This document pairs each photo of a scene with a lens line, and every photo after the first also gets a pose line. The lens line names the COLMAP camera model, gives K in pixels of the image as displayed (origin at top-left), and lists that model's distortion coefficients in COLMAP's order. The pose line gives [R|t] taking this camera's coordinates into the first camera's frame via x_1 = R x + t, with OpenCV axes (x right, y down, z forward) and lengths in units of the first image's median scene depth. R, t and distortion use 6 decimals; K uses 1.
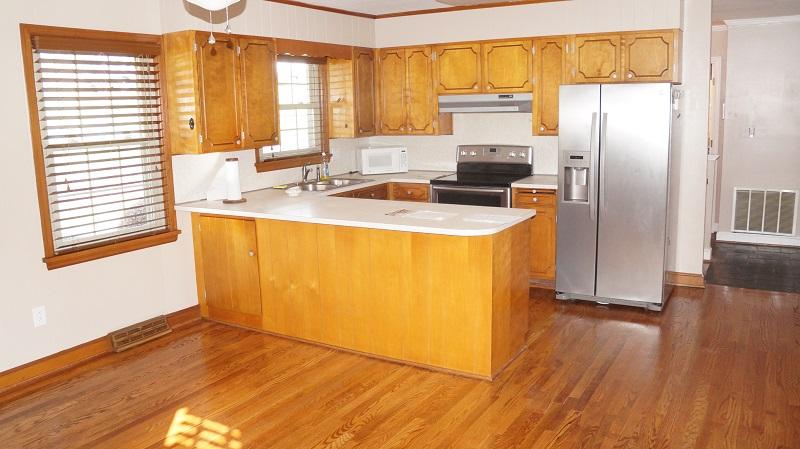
lens RADIAL K [[640.7, 0, 398.3], [0, 640.7, 220.3], [0, 0, 1]] dist [-0.180093, 0.110663]
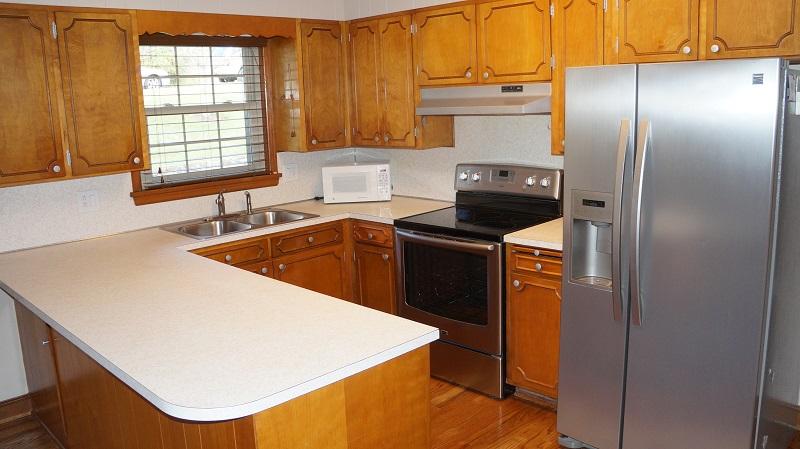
lens RADIAL K [[640.7, 0, 397.5], [0, 640.7, 230.5], [0, 0, 1]] dist [-0.180093, 0.110663]
pose [[0.969502, 0.040564, -0.241704, 0.250402], [-0.033130, 0.998847, 0.034745, -0.089133], [0.242834, -0.025678, 0.969728, 0.440030]]
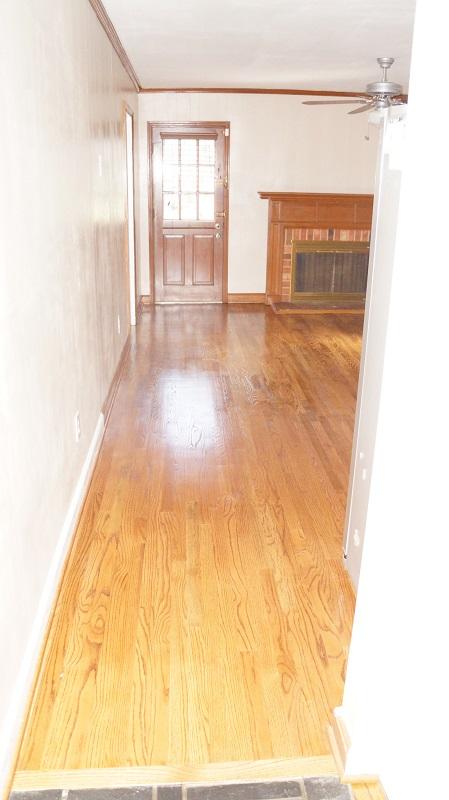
lens RADIAL K [[640.7, 0, 224.8], [0, 640.7, 399.8], [0, 0, 1]] dist [-0.180093, 0.110663]
pose [[-0.822382, 0.206282, -0.530223, 0.776192], [-0.090534, 0.872632, 0.479914, -0.234066], [0.561686, 0.442676, -0.698961, 1.273645]]
